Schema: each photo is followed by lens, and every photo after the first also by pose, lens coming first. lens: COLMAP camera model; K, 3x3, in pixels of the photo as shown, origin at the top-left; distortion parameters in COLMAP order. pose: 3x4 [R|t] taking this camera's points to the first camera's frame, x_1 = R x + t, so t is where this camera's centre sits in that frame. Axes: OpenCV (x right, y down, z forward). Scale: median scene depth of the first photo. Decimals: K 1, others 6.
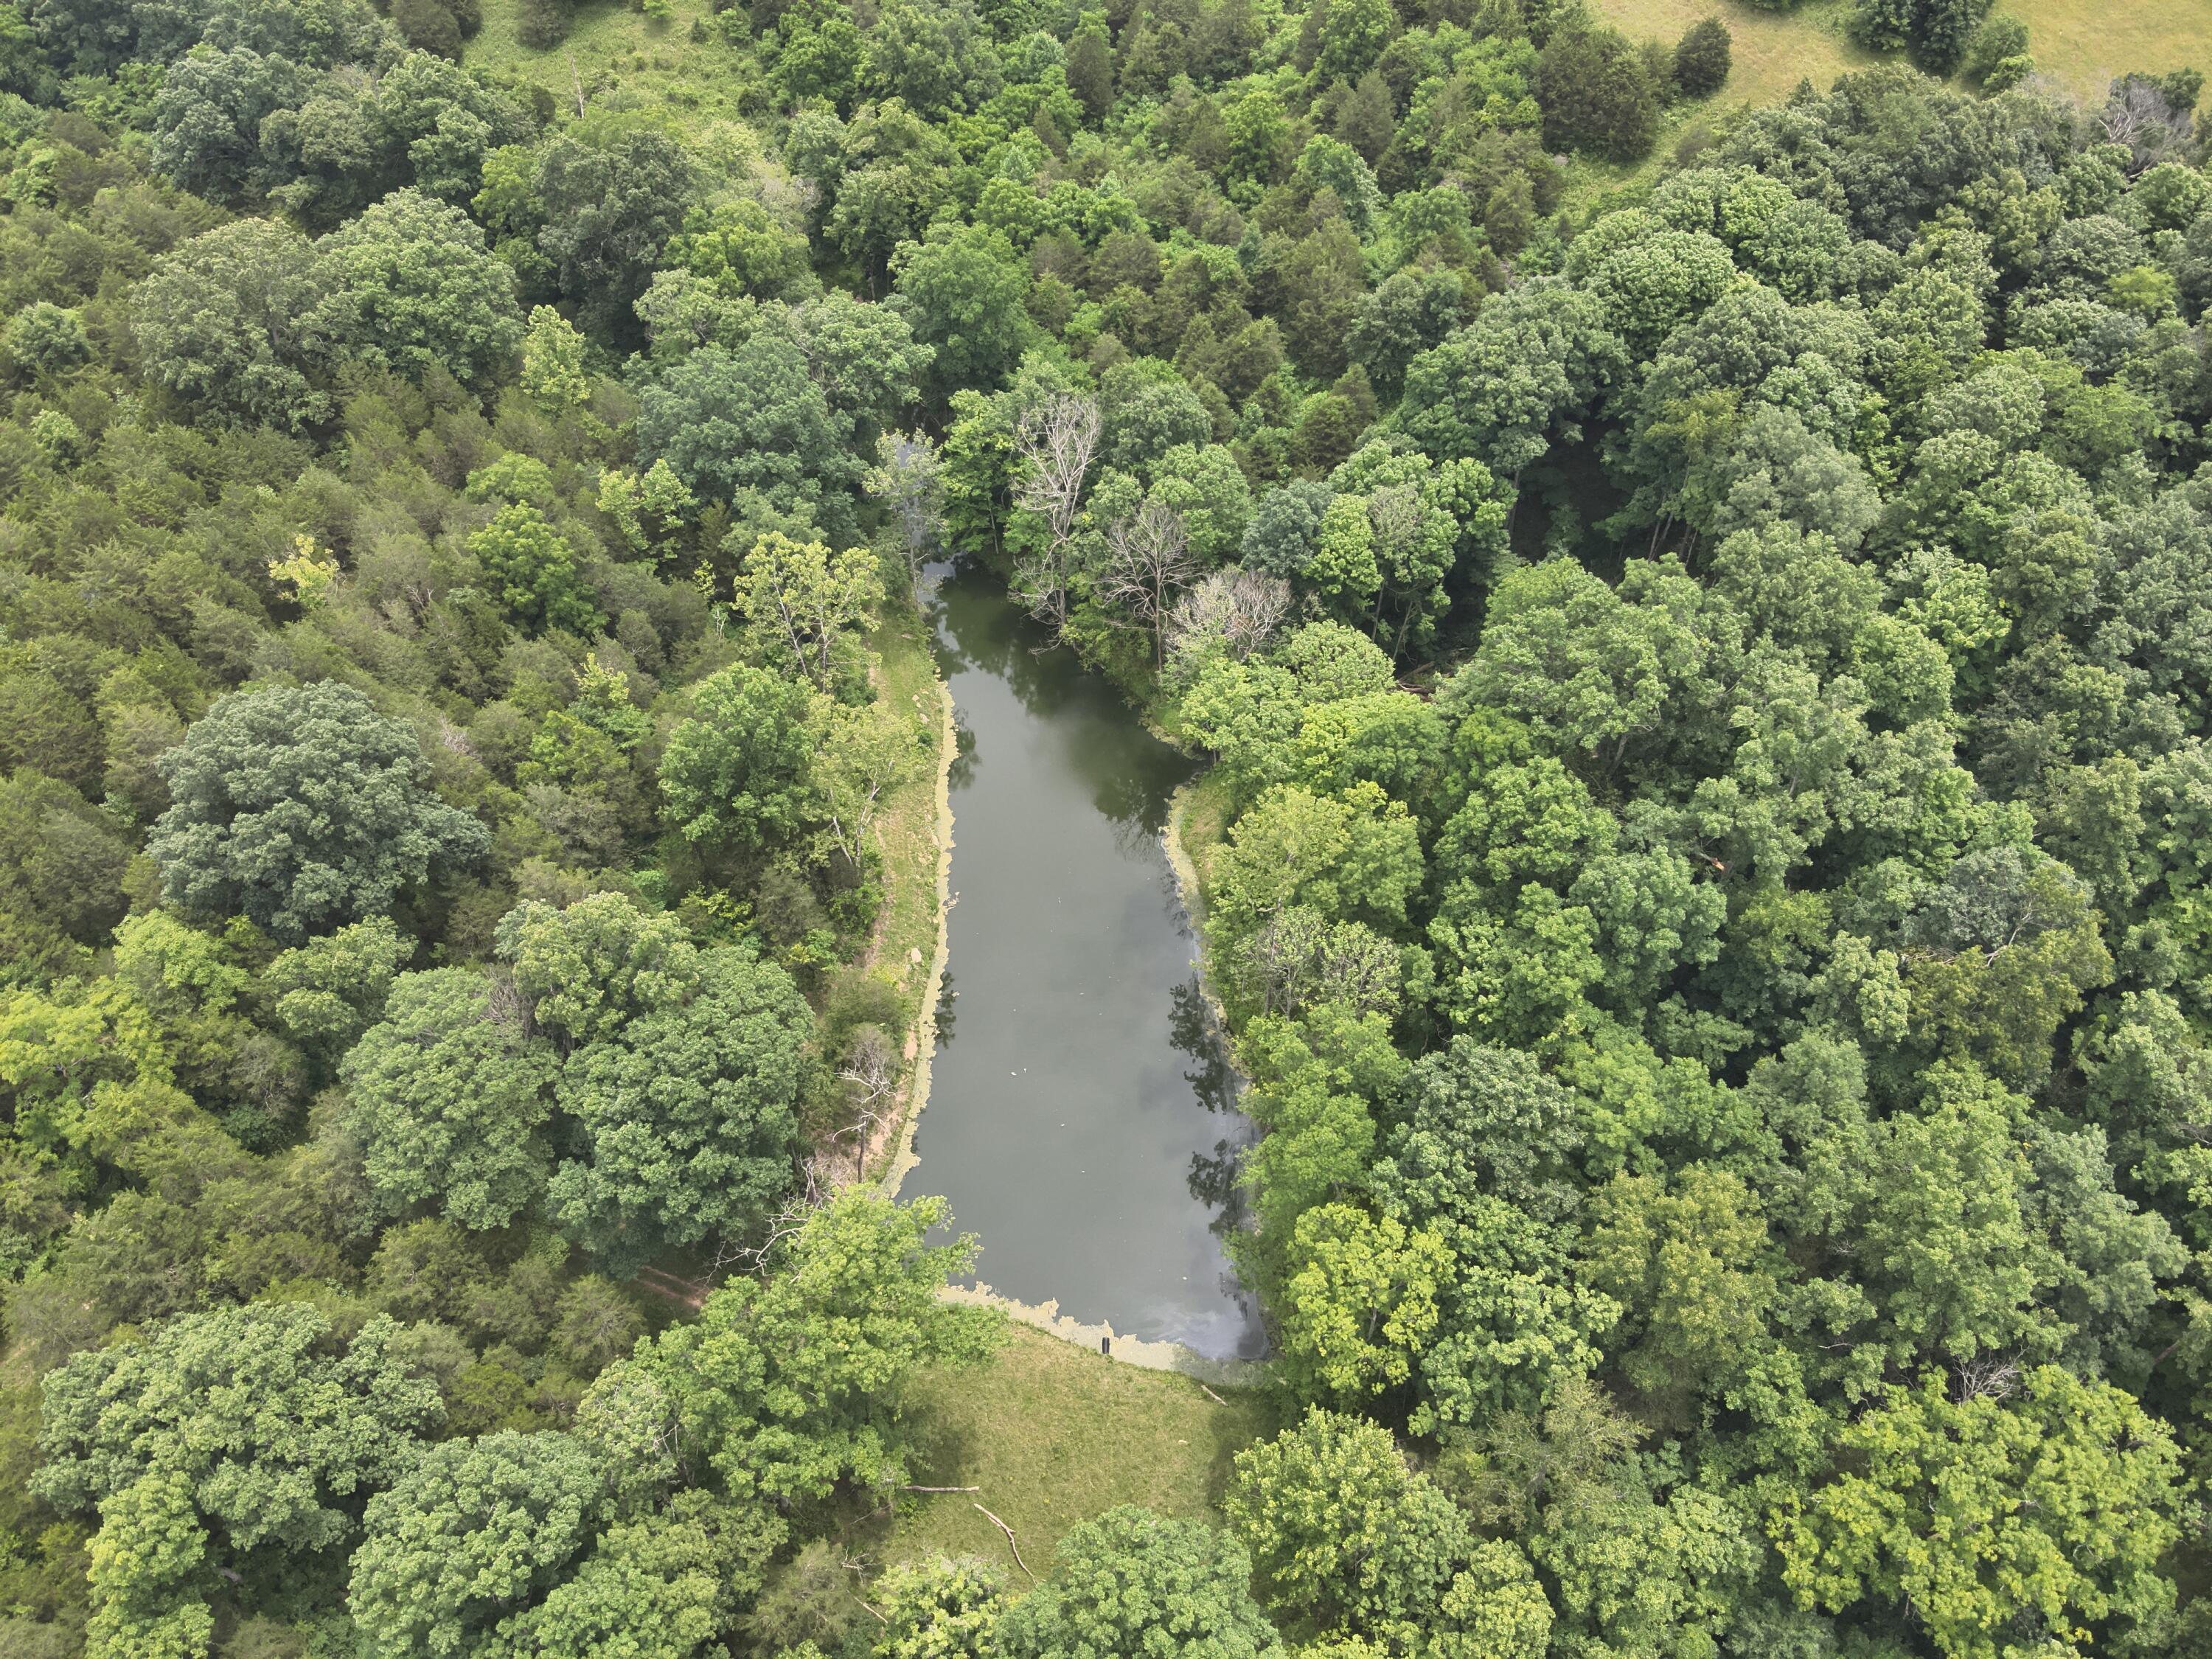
lens RADIAL K [[1565.6, 0, 1110.0], [0, 1565.6, 837.3], [0, 0, 1]] dist [0.092483, -0.163346]
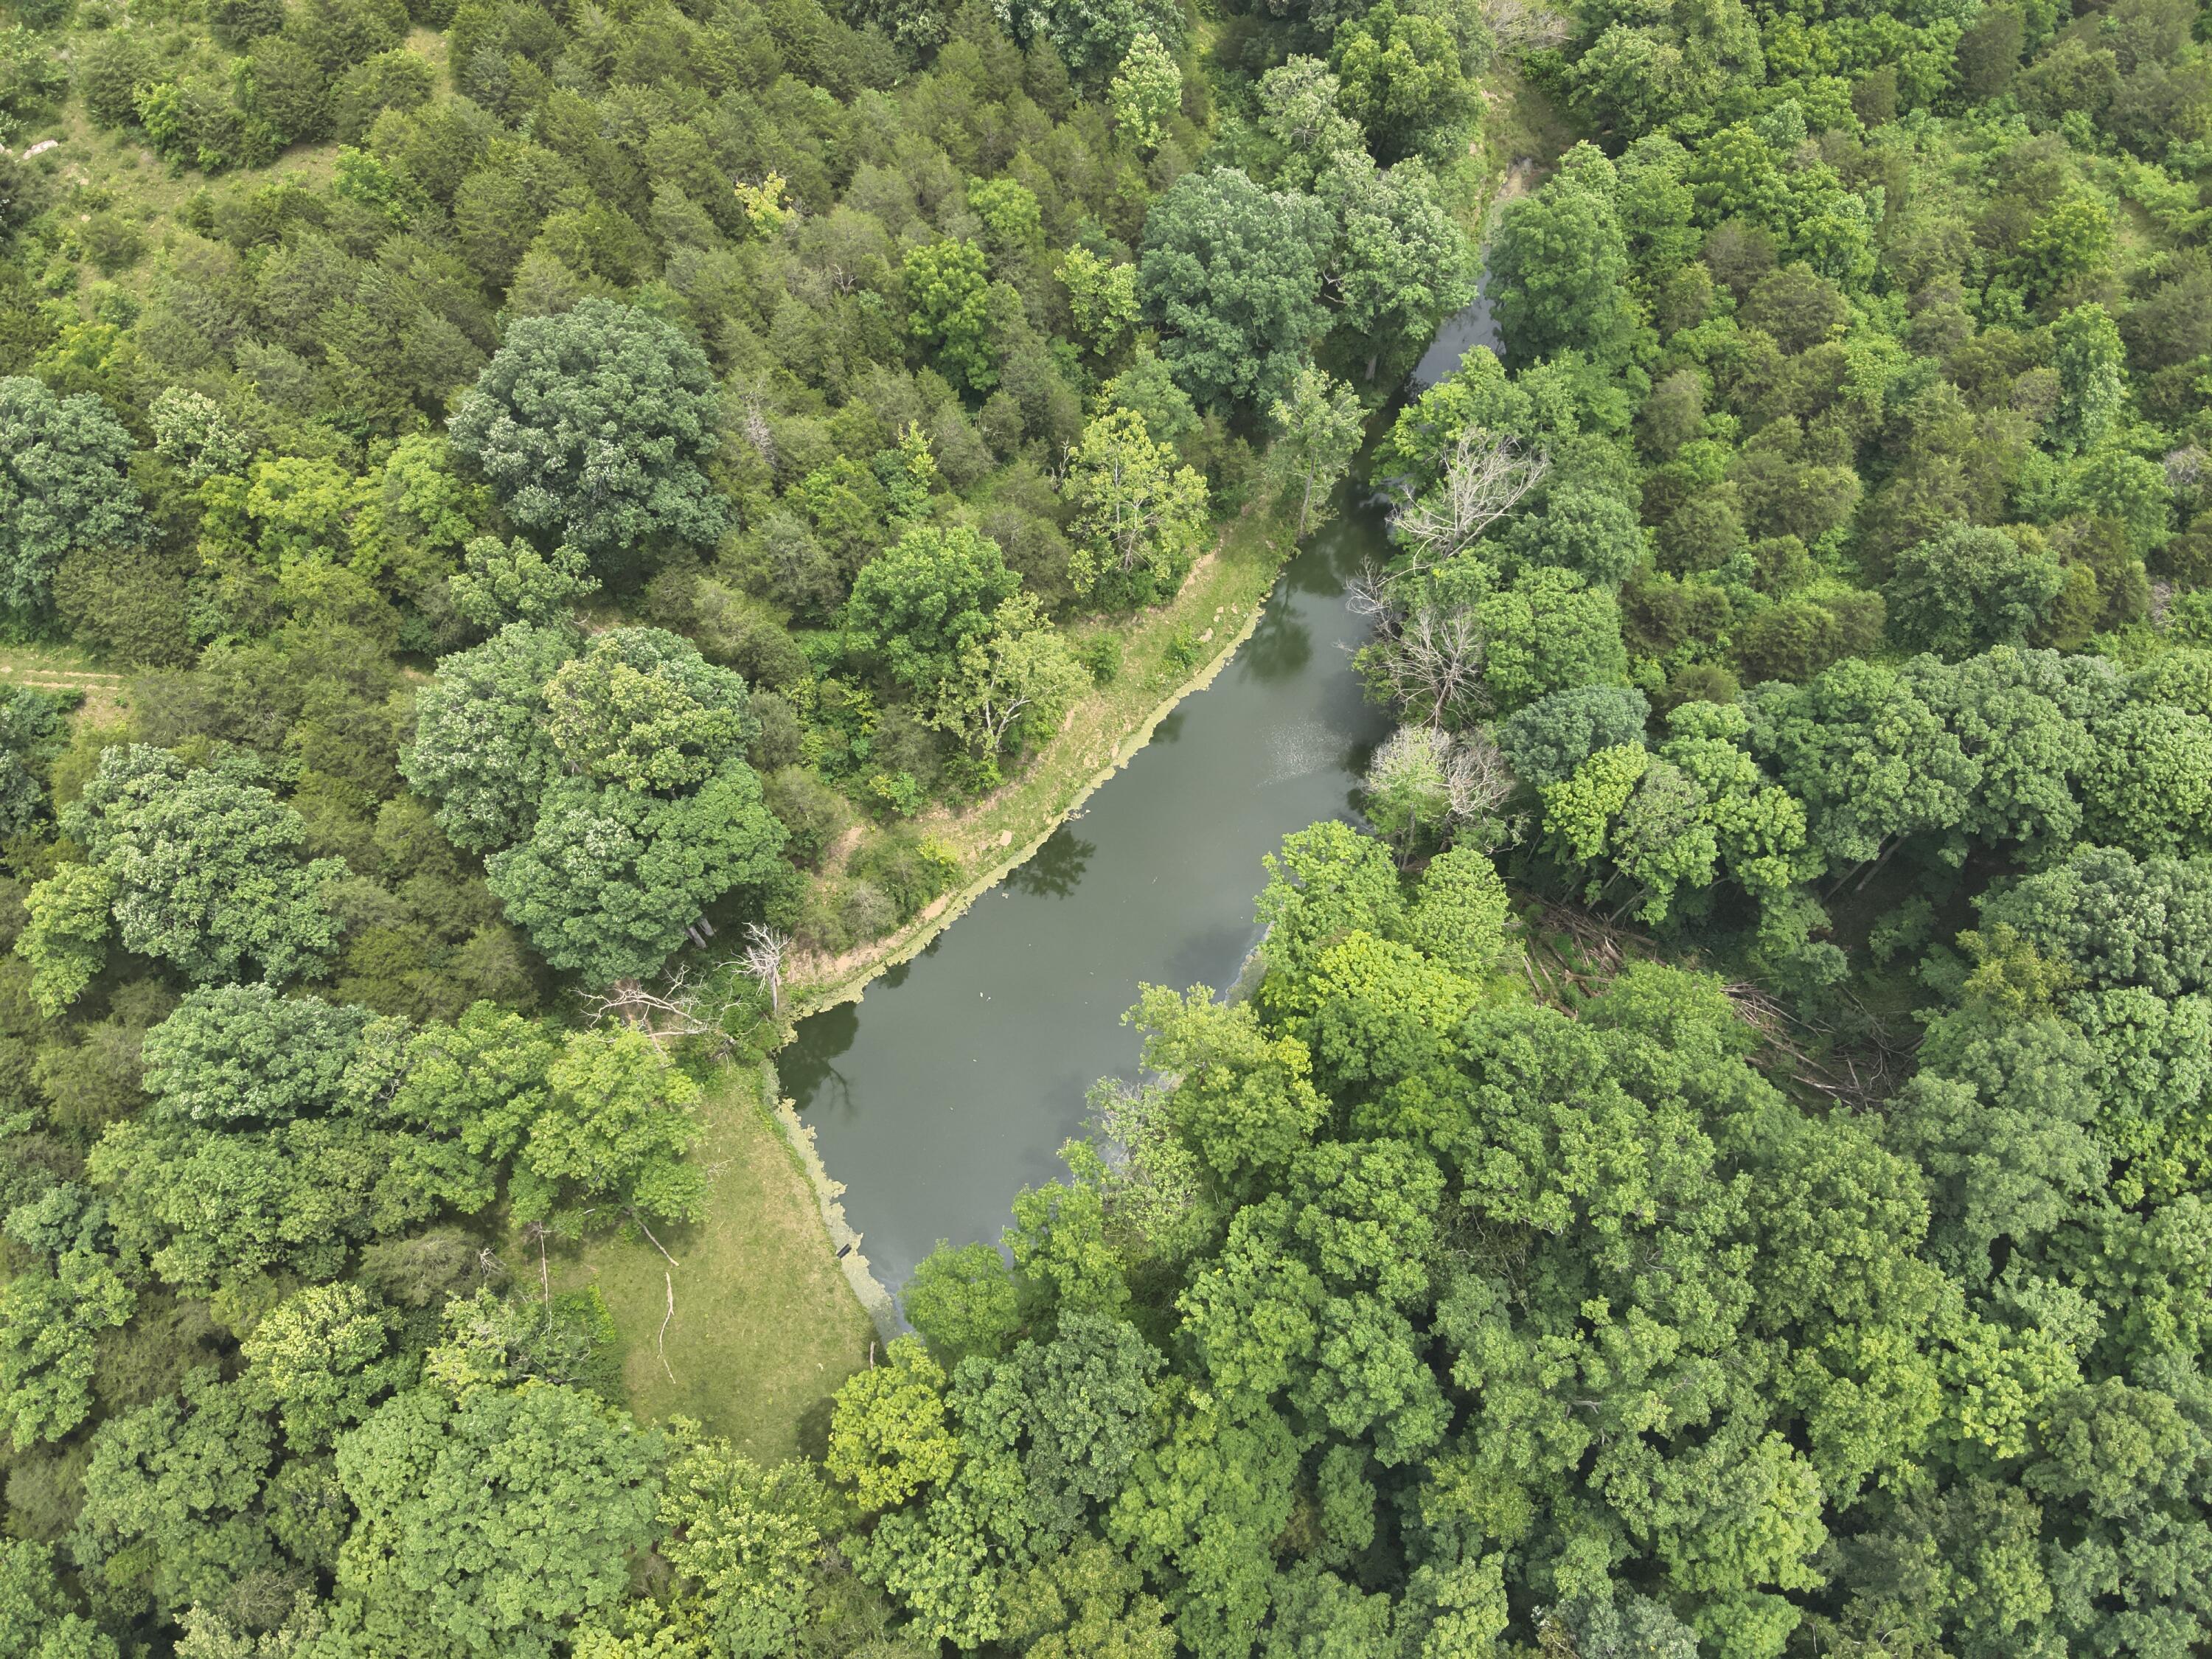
lens RADIAL K [[1594.5, 0, 1109.6], [0, 1594.5, 840.1], [0, 0, 1]] dist [0.089560, -0.178867]
pose [[0.717422, 0.640019, -0.275102, 0.243519], [-0.546244, 0.761901, 0.348028, -0.370387], [0.432345, -0.099410, 0.896212, 0.099612]]
